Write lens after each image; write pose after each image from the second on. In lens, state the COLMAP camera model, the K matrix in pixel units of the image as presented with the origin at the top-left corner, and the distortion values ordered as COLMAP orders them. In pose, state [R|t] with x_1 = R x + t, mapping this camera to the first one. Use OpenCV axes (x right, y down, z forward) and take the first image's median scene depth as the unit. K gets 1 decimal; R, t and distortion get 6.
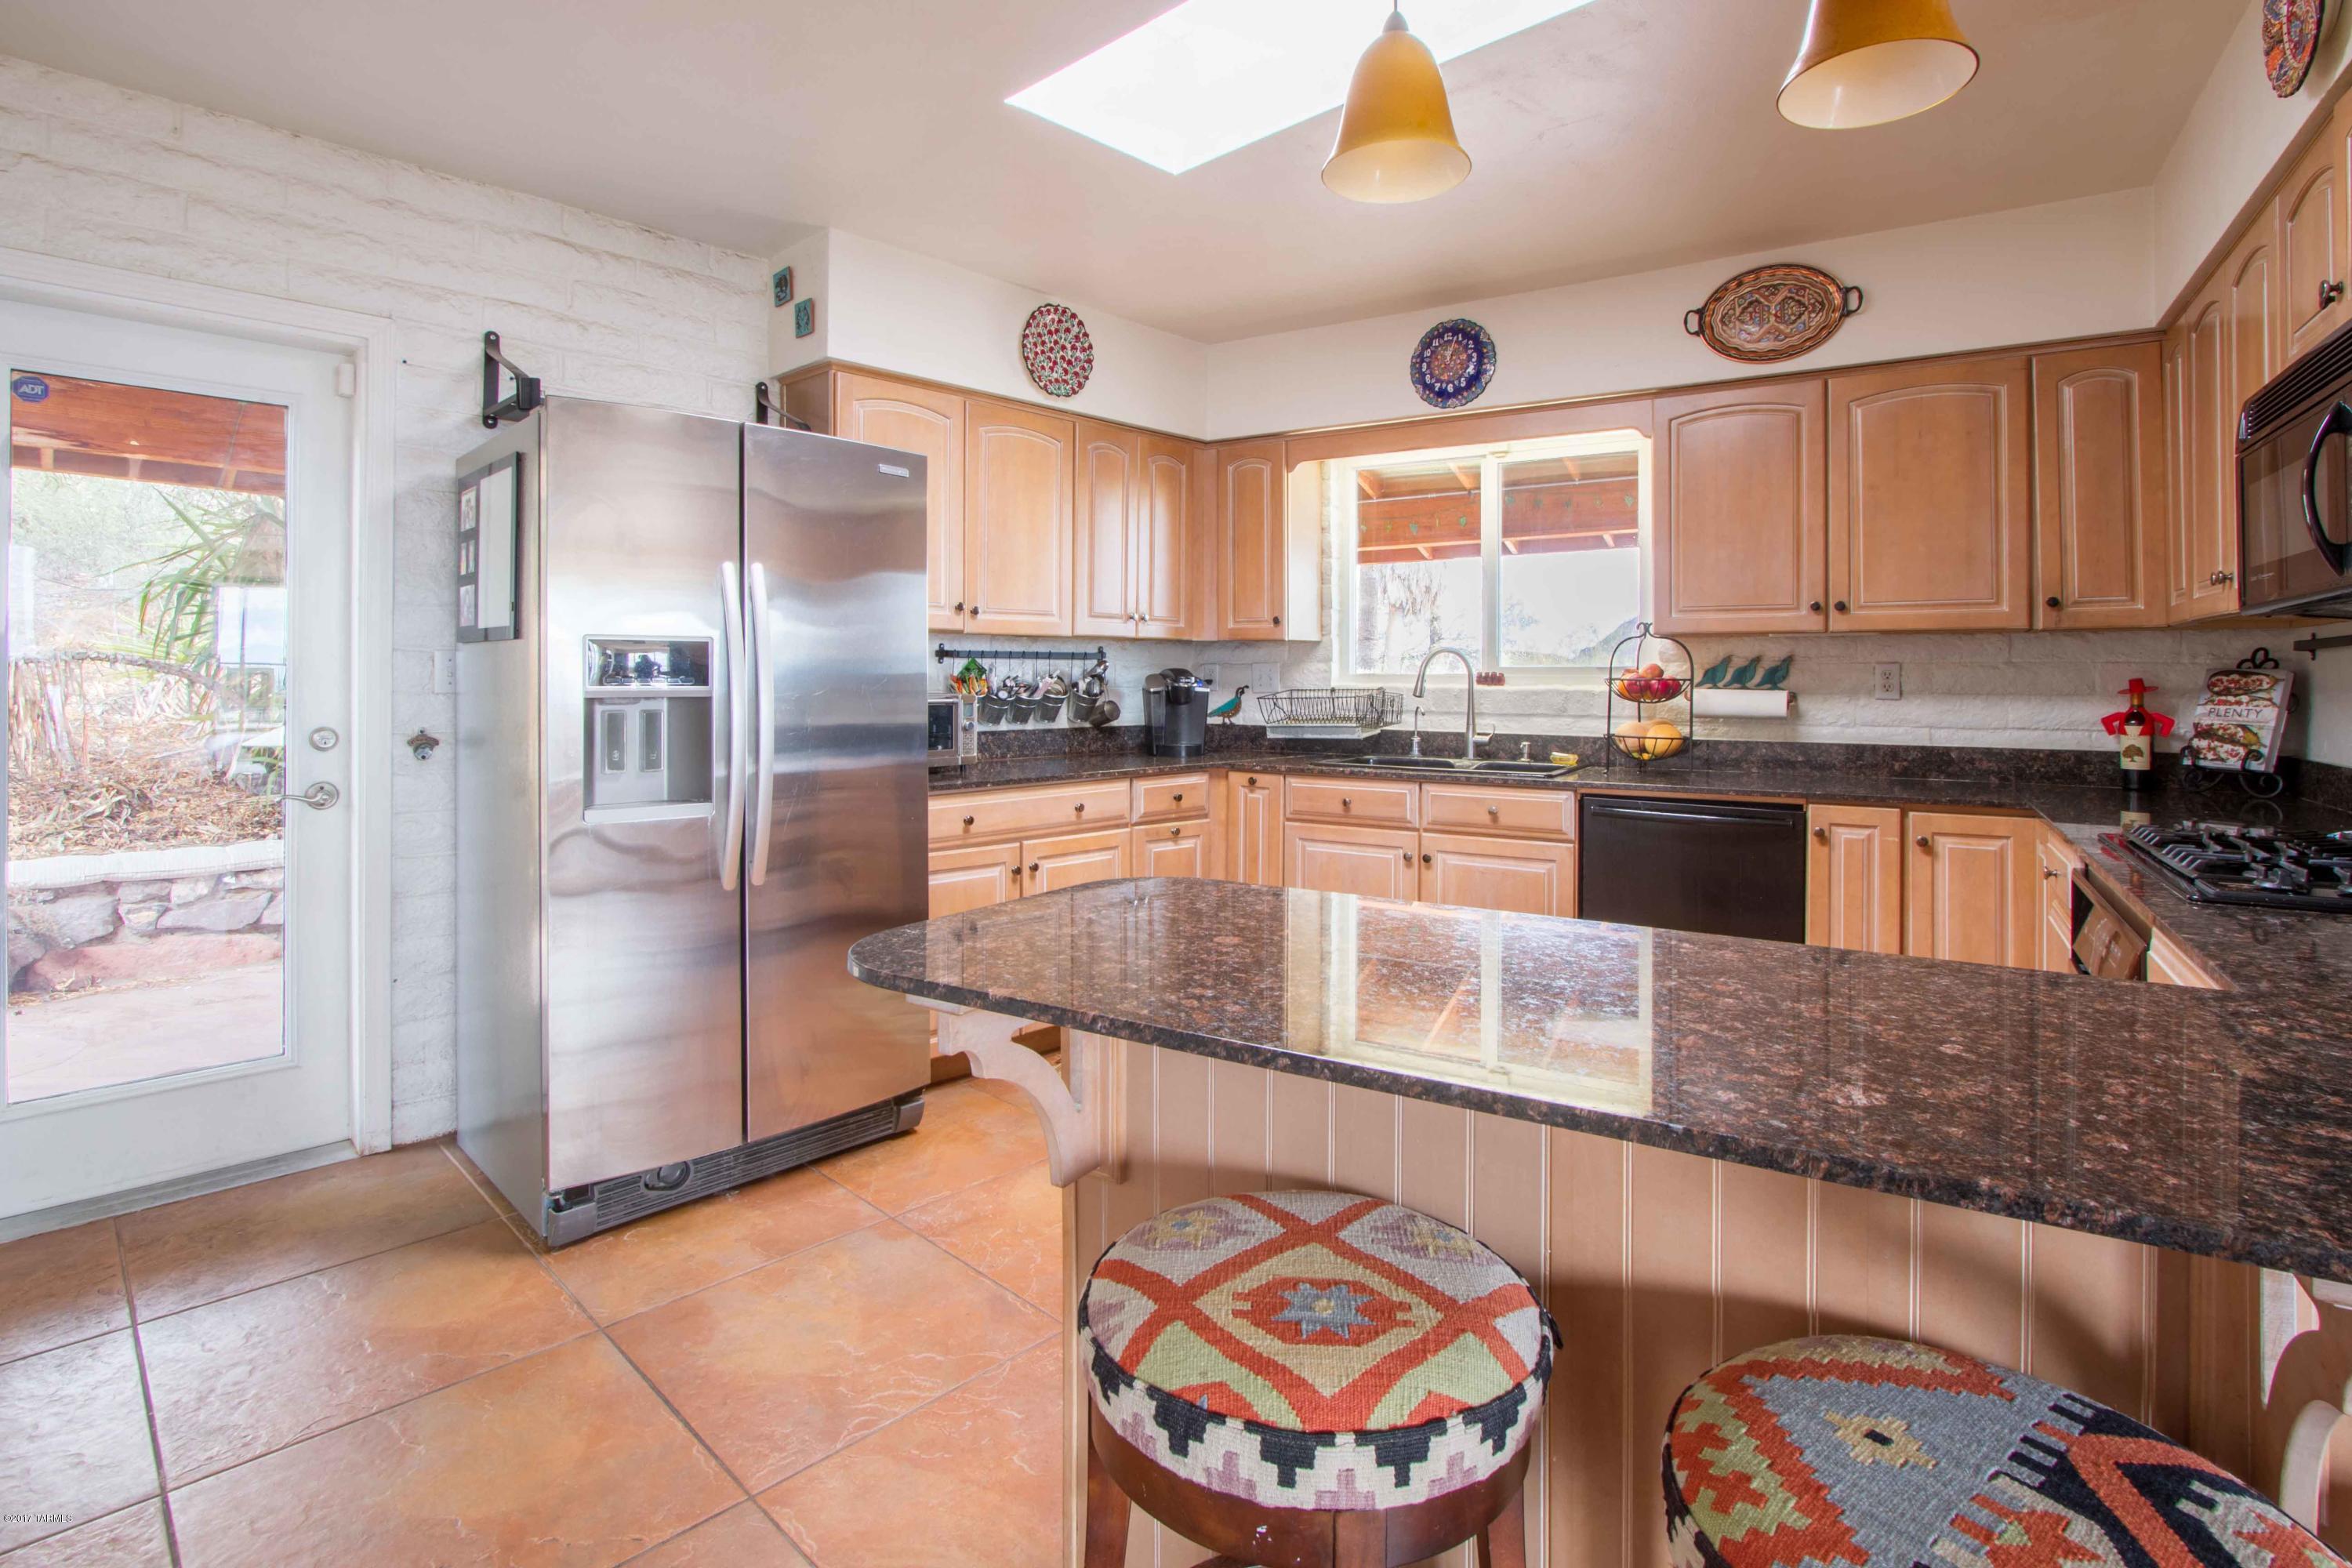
lens RADIAL K [[1147.2, 0, 1189.9], [0, 1147.2, 716.4], [0, 0, 1]] dist [0.002638, -0.001000]
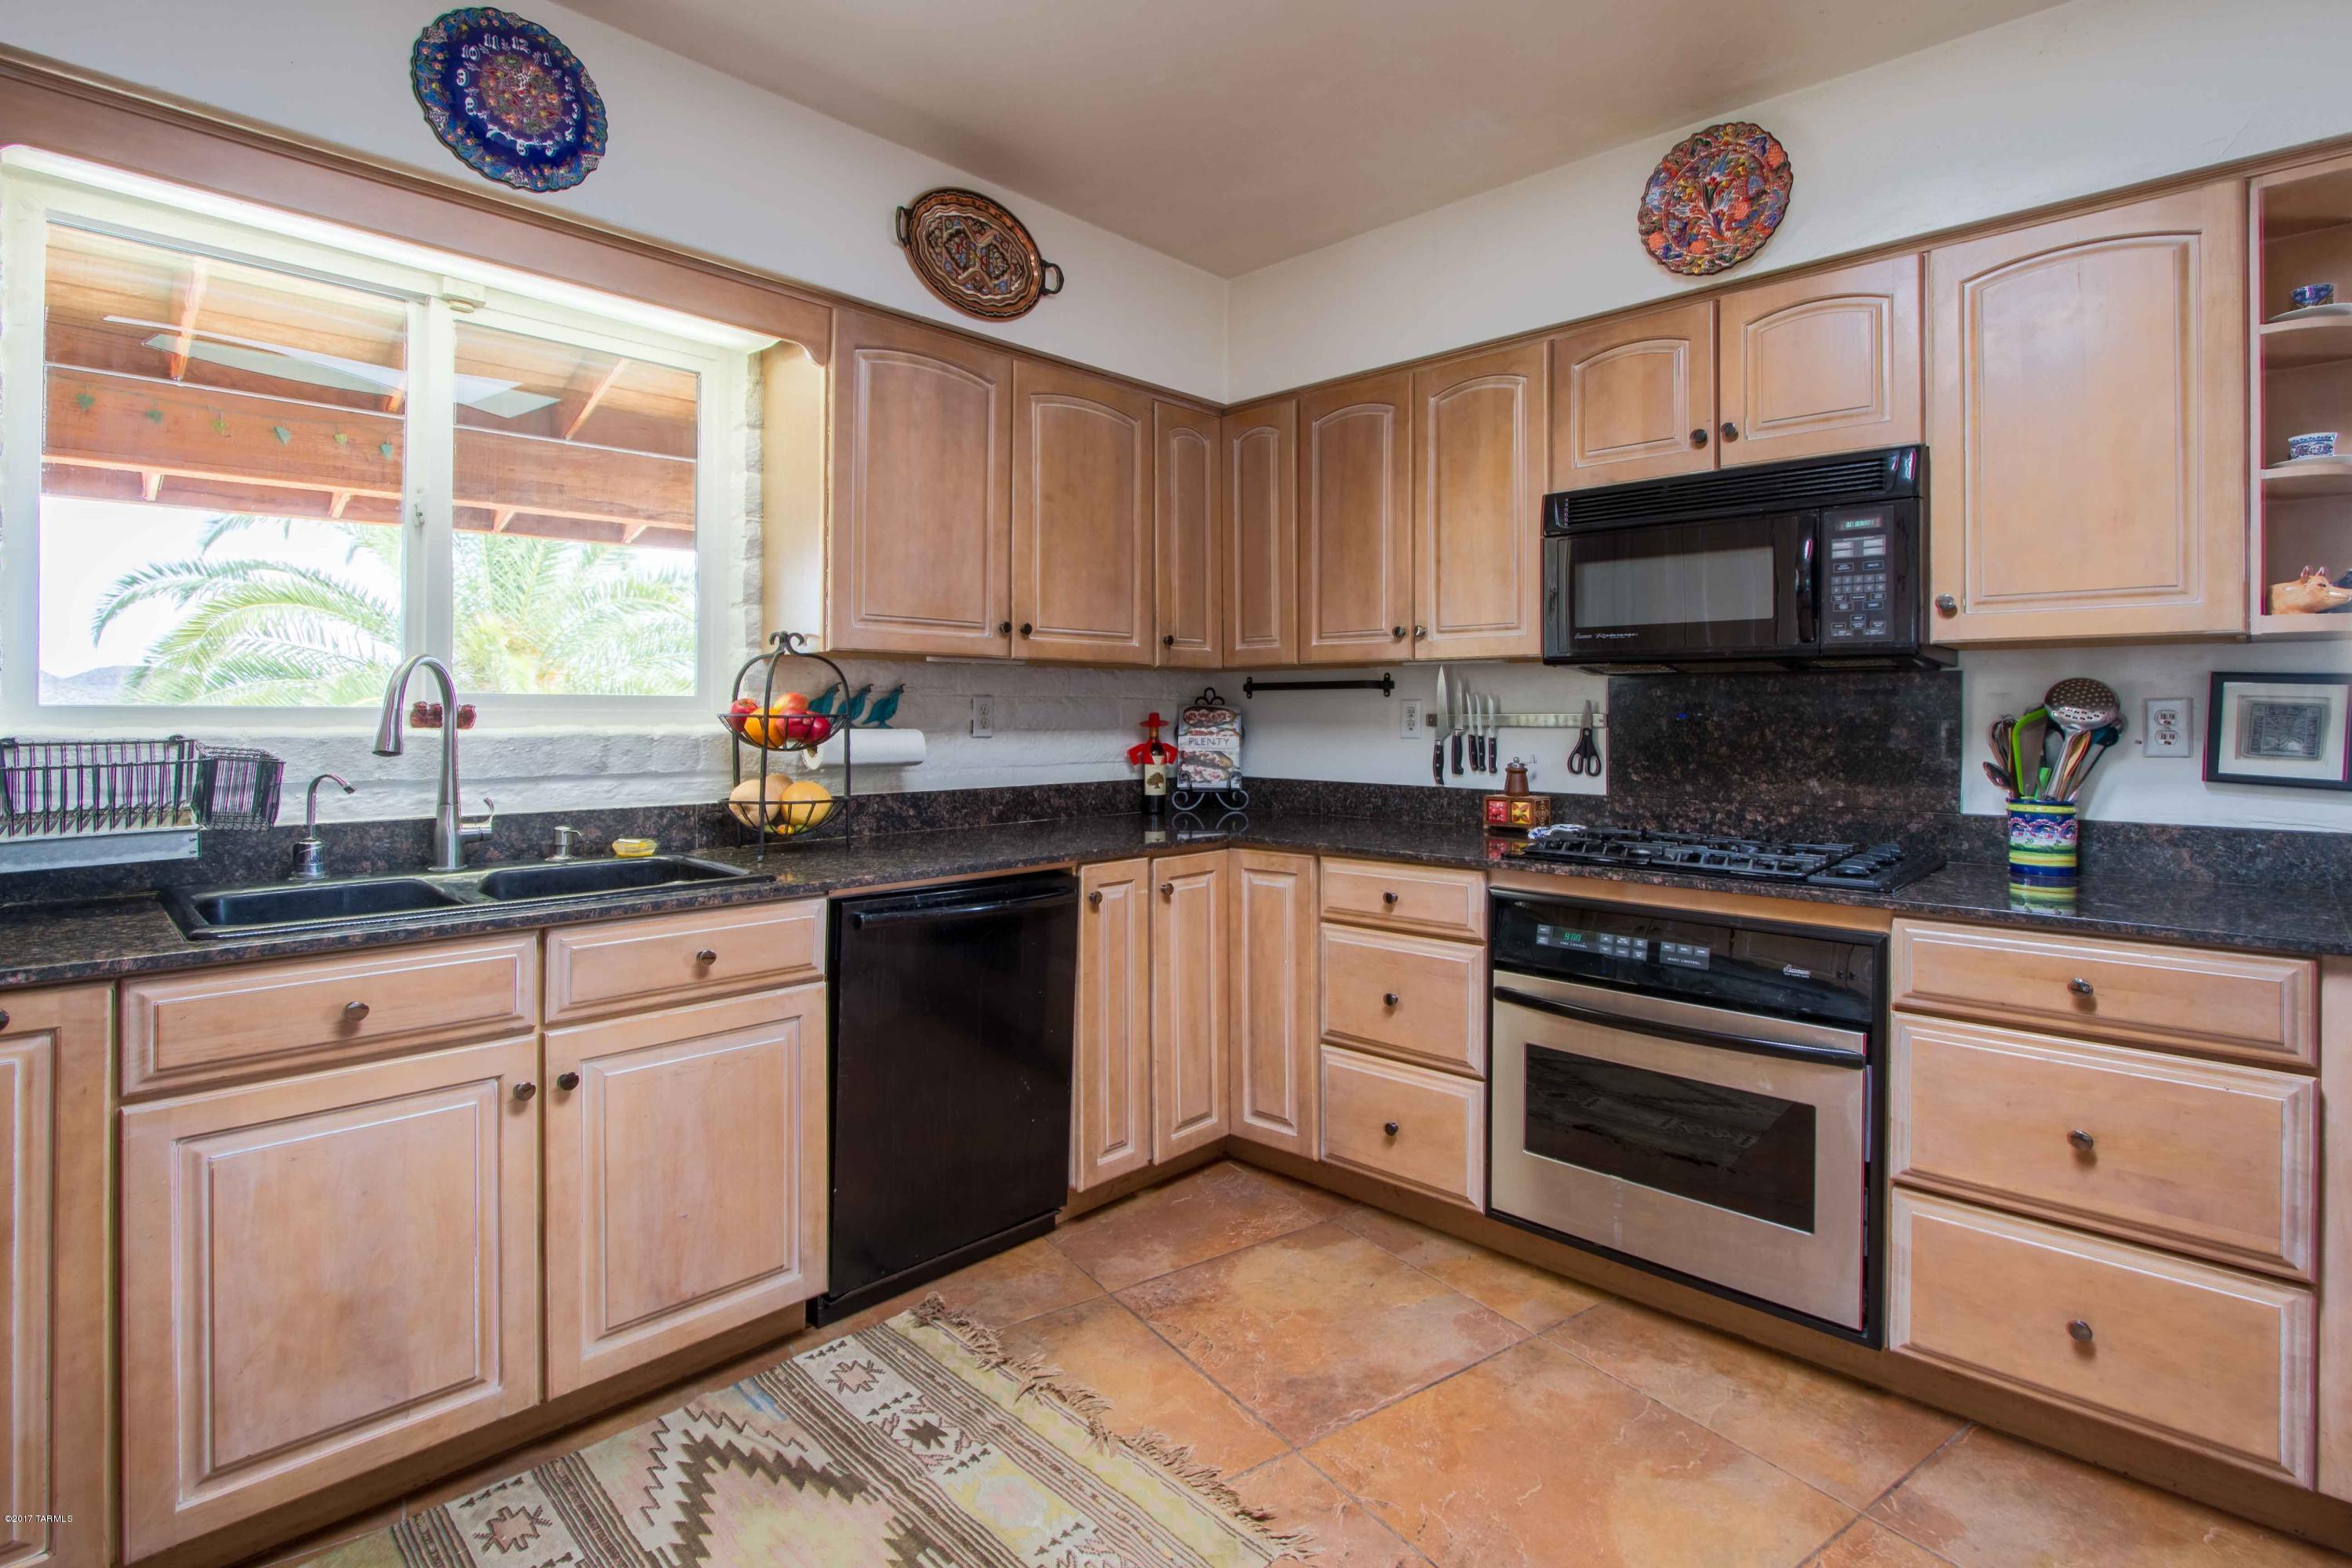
lens RADIAL K [[1147.2, 0, 1189.9], [0, 1147.2, 716.4], [0, 0, 1]] dist [0.002638, -0.001000]
pose [[0.209538, -0.006597, 0.977778, -0.238574], [0.031345, 0.999509, 0.000027, -0.026945], [-0.977298, 0.030642, 0.209642, 0.687880]]
